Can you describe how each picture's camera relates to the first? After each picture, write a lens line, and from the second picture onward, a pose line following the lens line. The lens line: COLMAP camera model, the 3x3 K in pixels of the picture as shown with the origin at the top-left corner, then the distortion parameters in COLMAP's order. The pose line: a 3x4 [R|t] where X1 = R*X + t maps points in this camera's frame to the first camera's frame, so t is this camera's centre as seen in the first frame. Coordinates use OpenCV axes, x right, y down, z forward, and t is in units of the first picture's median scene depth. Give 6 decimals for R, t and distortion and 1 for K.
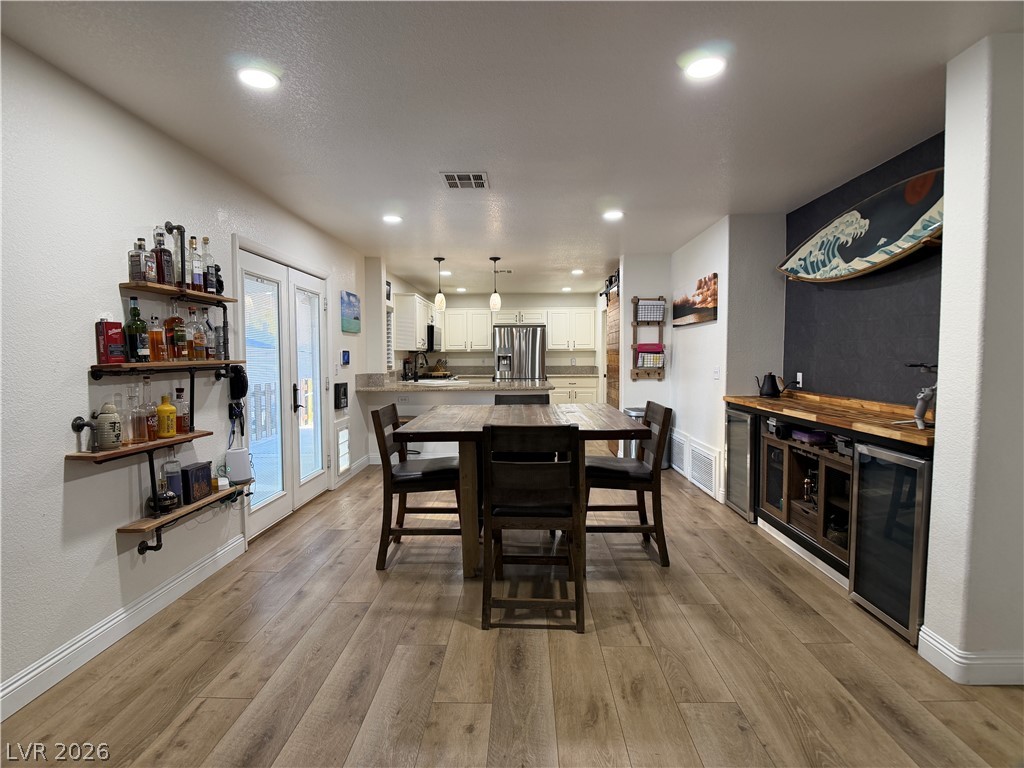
lens RADIAL K [[520.2, 0, 512.1], [0, 520.2, 382.0], [0, 0, 1]] dist [-0.005752, -0.018407]
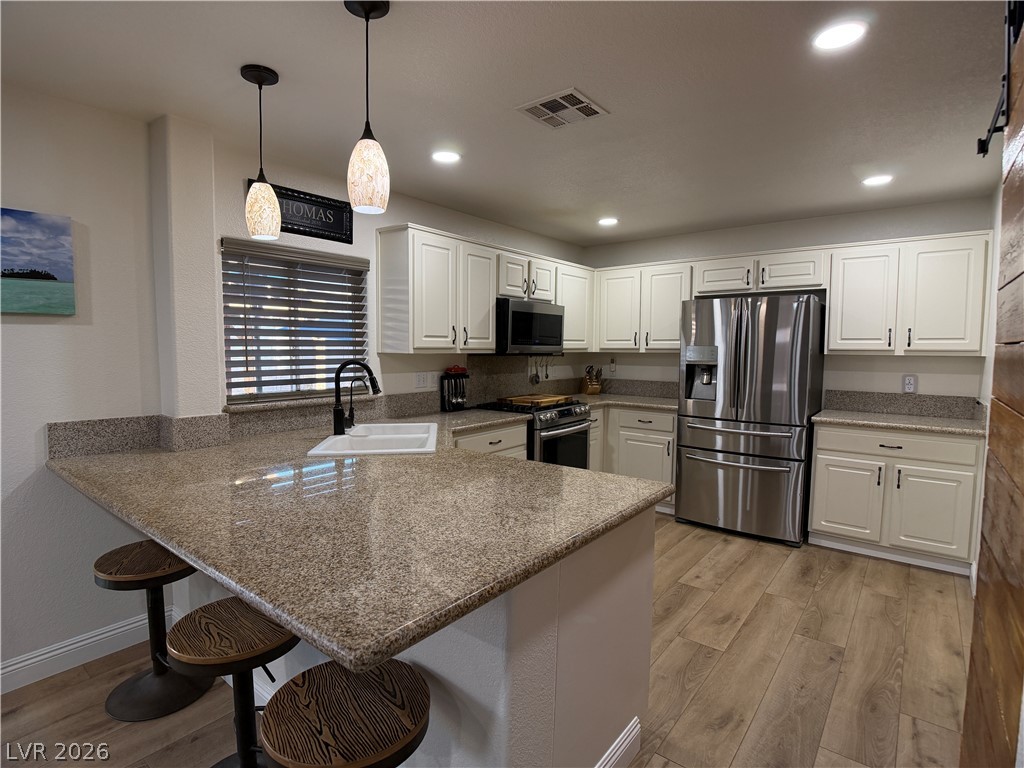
lens RADIAL K [[520.2, 0, 512.1], [0, 520.2, 382.0], [0, 0, 1]] dist [-0.005752, -0.018407]
pose [[0.794444, 0.047982, -0.605439, 0.125439], [-0.037652, 0.998848, 0.029754, -0.043632], [0.606169, -0.000842, 0.795335, 0.574299]]
